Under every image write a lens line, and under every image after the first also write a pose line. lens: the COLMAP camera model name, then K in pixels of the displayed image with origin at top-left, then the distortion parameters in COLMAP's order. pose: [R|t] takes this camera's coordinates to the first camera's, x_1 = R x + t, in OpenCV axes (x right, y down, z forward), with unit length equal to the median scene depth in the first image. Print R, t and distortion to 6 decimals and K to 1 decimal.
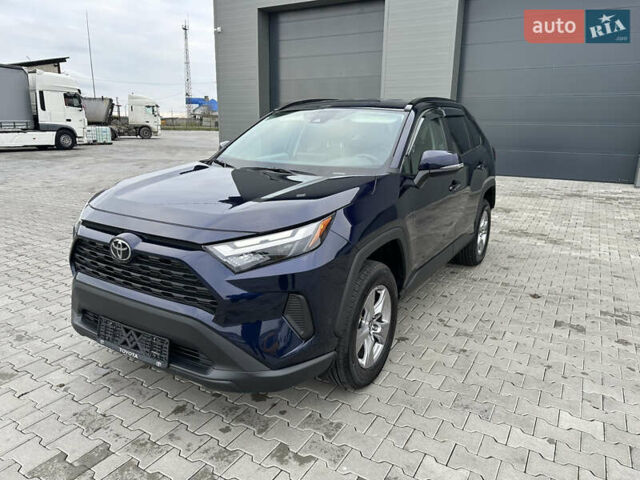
lens RADIAL K [[447.7, 0, 326.1], [0, 447.7, 235.3], [0, 0, 1]] dist [0.033587, -0.040228]
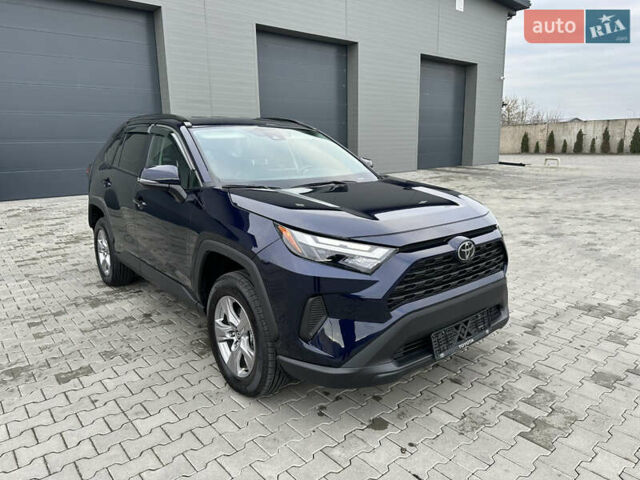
lens RADIAL K [[447.7, 0, 320.8], [0, 447.7, 232.1], [0, 0, 1]] dist [0.033587, -0.040228]
pose [[0.335155, -0.206392, 0.919279, -1.214392], [0.246663, 0.960901, 0.125808, -0.184718], [-0.909301, 0.184587, 0.372960, 0.685999]]
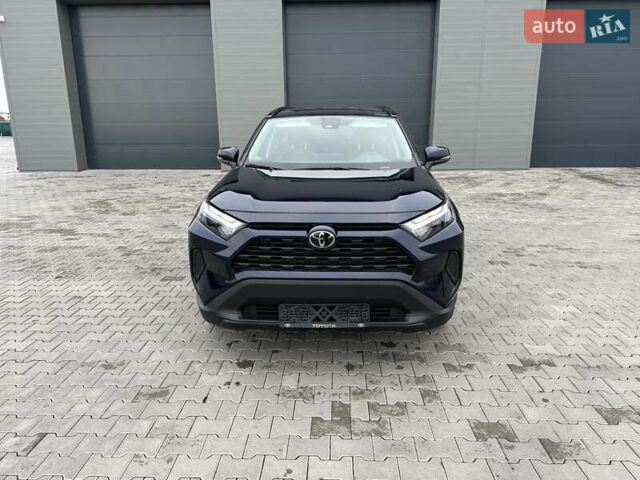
lens RADIAL K [[447.7, 0, 324.5], [0, 447.7, 229.5], [0, 0, 1]] dist [0.033587, -0.040228]
pose [[0.878233, -0.128952, 0.460520, -0.756014], [0.134346, 0.990708, 0.021208, -0.013784], [-0.458976, 0.043244, 0.887396, -0.048342]]
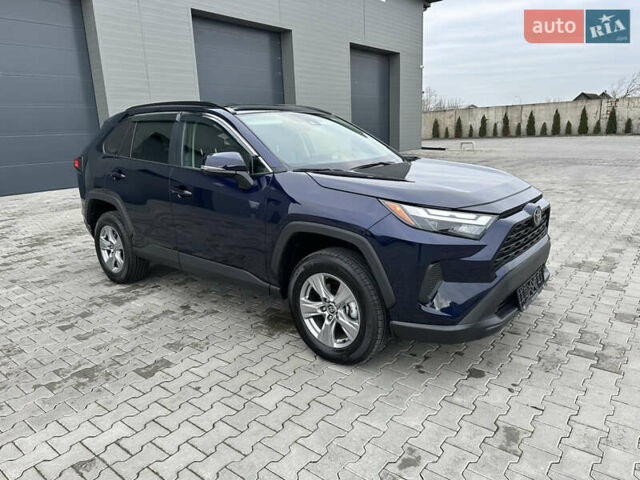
lens RADIAL K [[447.7, 0, 321.3], [0, 447.7, 234.7], [0, 0, 1]] dist [0.033587, -0.040228]
pose [[0.146910, -0.247387, 0.957714, -1.364349], [0.276249, 0.939956, 0.200424, -0.262768], [-0.949792, 0.235123, 0.206429, 1.012972]]
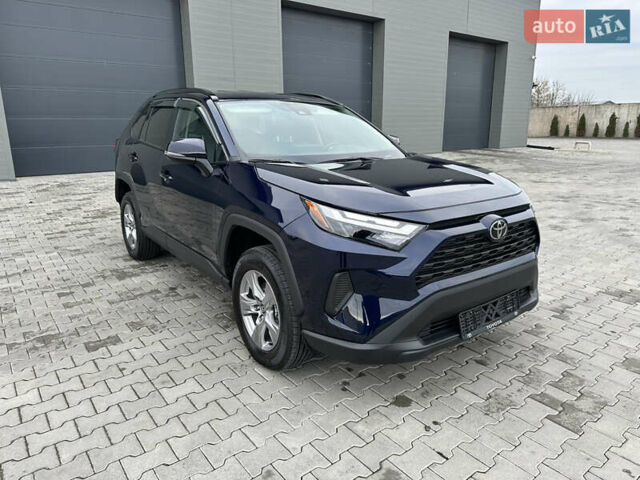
lens RADIAL K [[447.7, 0, 321.6], [0, 447.7, 232.8], [0, 0, 1]] dist [0.033587, -0.040228]
pose [[0.379067, -0.236544, 0.894626, -1.210667], [0.232413, 0.960125, 0.155385, -0.174083], [-0.895708, 0.149021, 0.418927, 0.704715]]
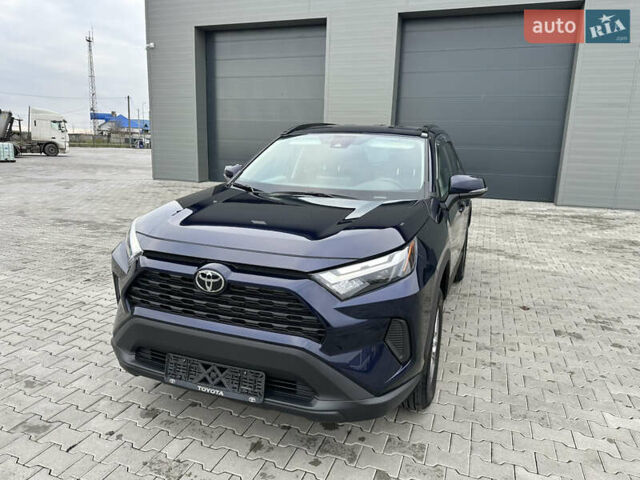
lens RADIAL K [[447.7, 0, 322.7], [0, 447.7, 237.0], [0, 0, 1]] dist [0.033587, -0.040228]
pose [[0.984155, -0.020739, 0.176094, -0.292292], [0.027358, 0.999004, -0.035243, -0.015882], [-0.175188, 0.039503, 0.983742, 0.016762]]
